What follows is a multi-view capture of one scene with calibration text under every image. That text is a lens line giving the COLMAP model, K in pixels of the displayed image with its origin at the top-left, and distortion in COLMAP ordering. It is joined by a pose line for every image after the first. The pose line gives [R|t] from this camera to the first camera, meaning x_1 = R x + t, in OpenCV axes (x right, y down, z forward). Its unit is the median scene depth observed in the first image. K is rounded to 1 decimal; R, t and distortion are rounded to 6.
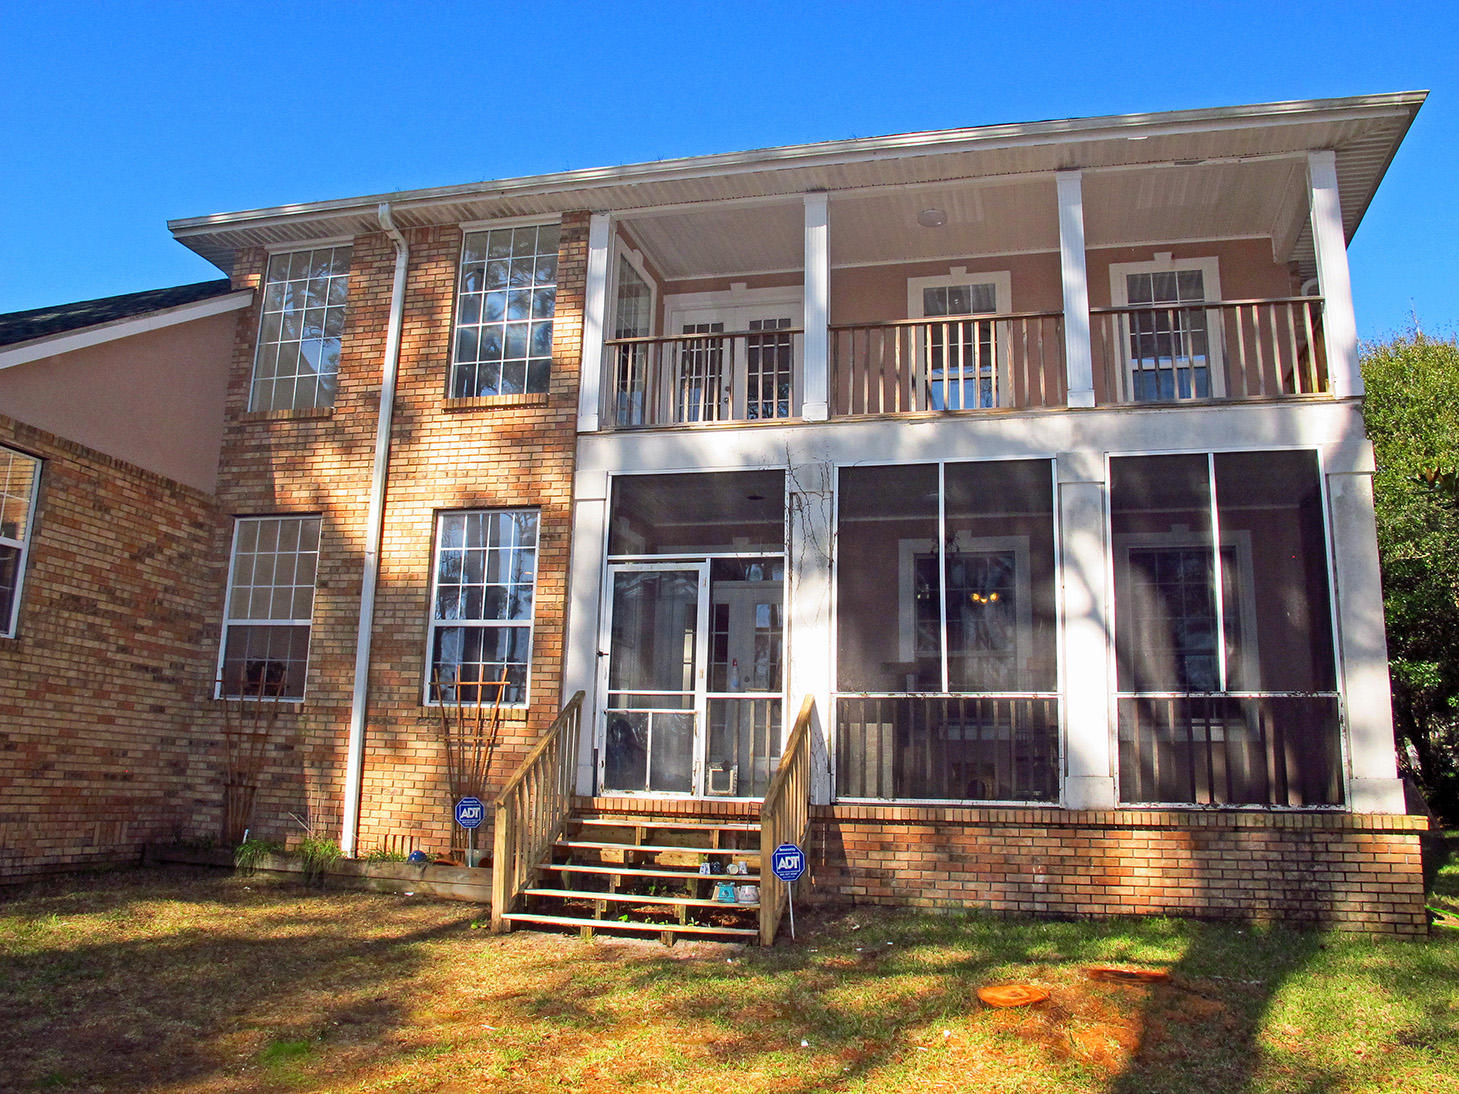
lens RADIAL K [[1218.5, 0, 729.5], [0, 1218.5, 547.0], [0, 0, 1]] dist [-0.166592, 0.123090]
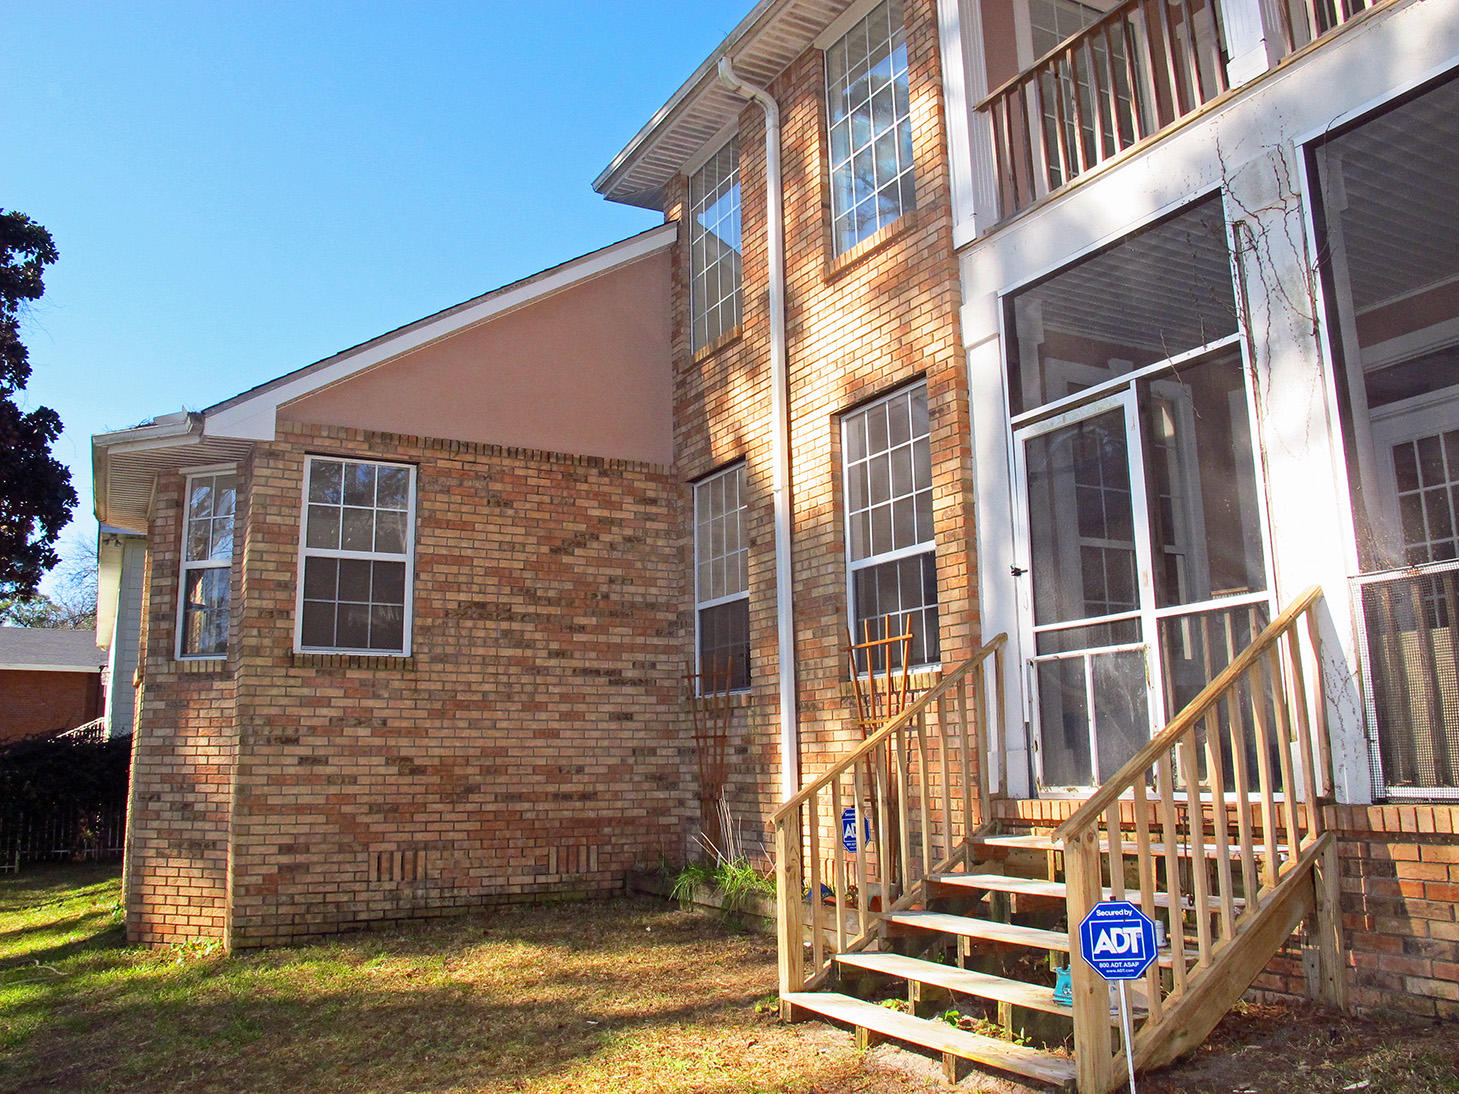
lens RADIAL K [[1218.5, 0, 729.5], [0, 1218.5, 547.0], [0, 0, 1]] dist [-0.166592, 0.123090]
pose [[0.678280, -0.167839, -0.715378, 0.244365], [0.177750, 0.982128, -0.061890, 0.087625], [0.712980, -0.085179, 0.695991, 0.458931]]
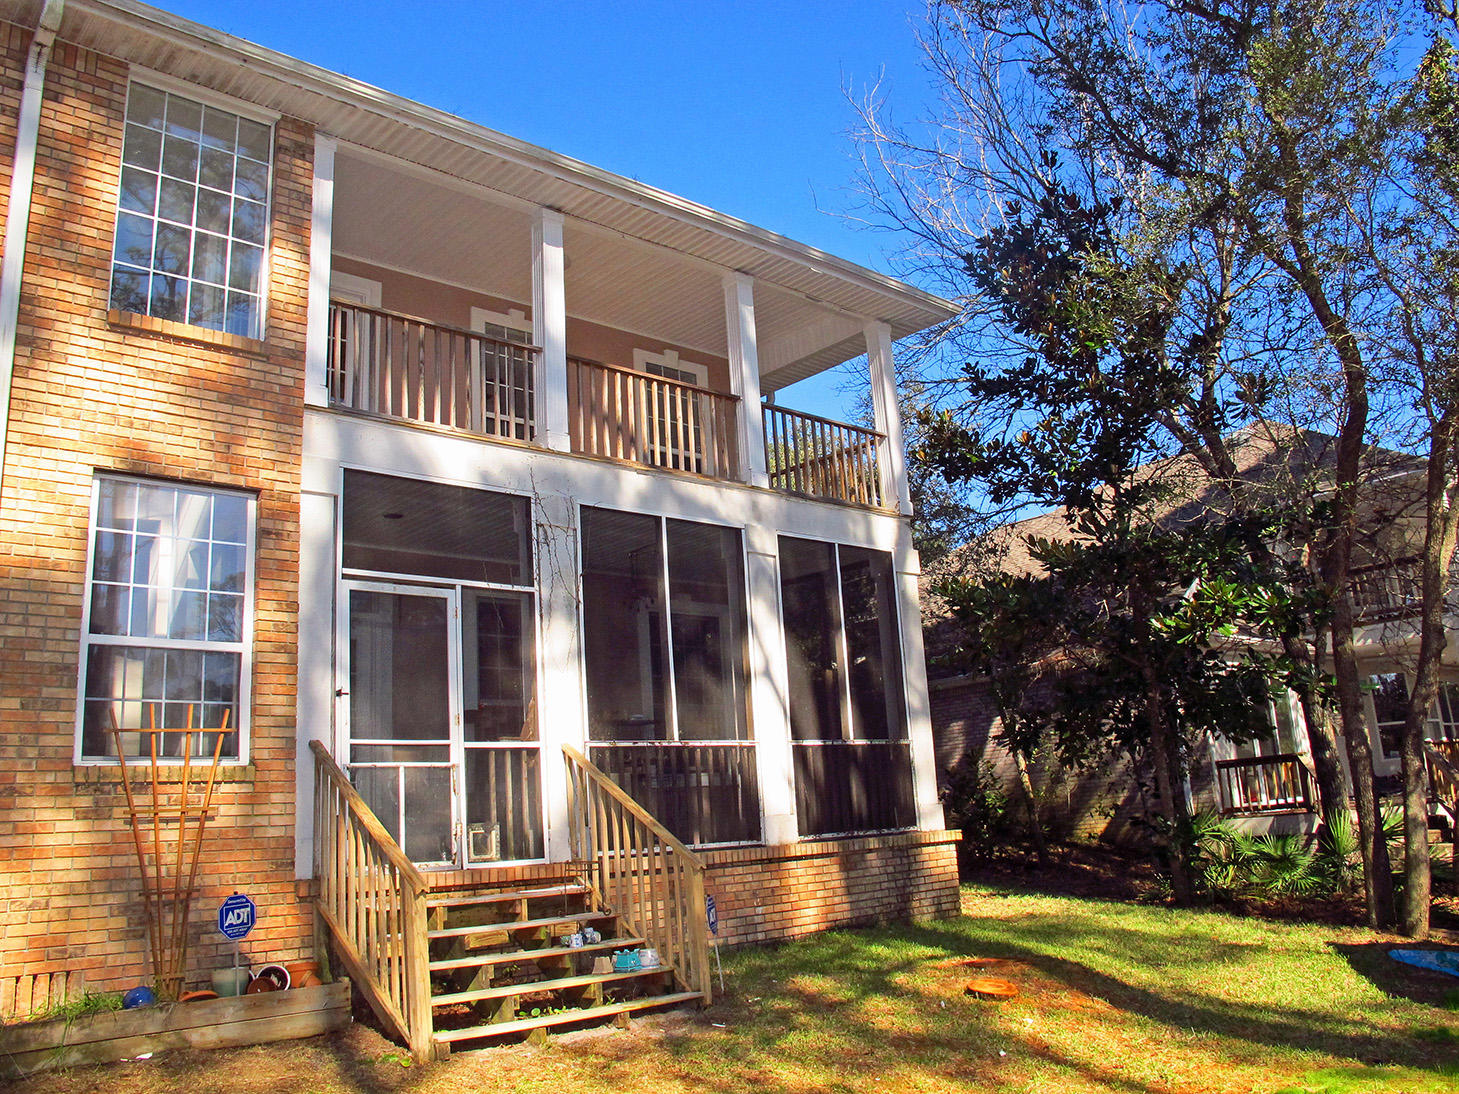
lens RADIAL K [[1218.5, 0, 729.5], [0, 1218.5, 547.0], [0, 0, 1]] dist [-0.166592, 0.123090]
pose [[0.540626, 0.123571, 0.832138, -0.623475], [-0.084565, 0.992126, -0.092389, 0.044689], [-0.837002, -0.020422, 0.546819, 0.372348]]
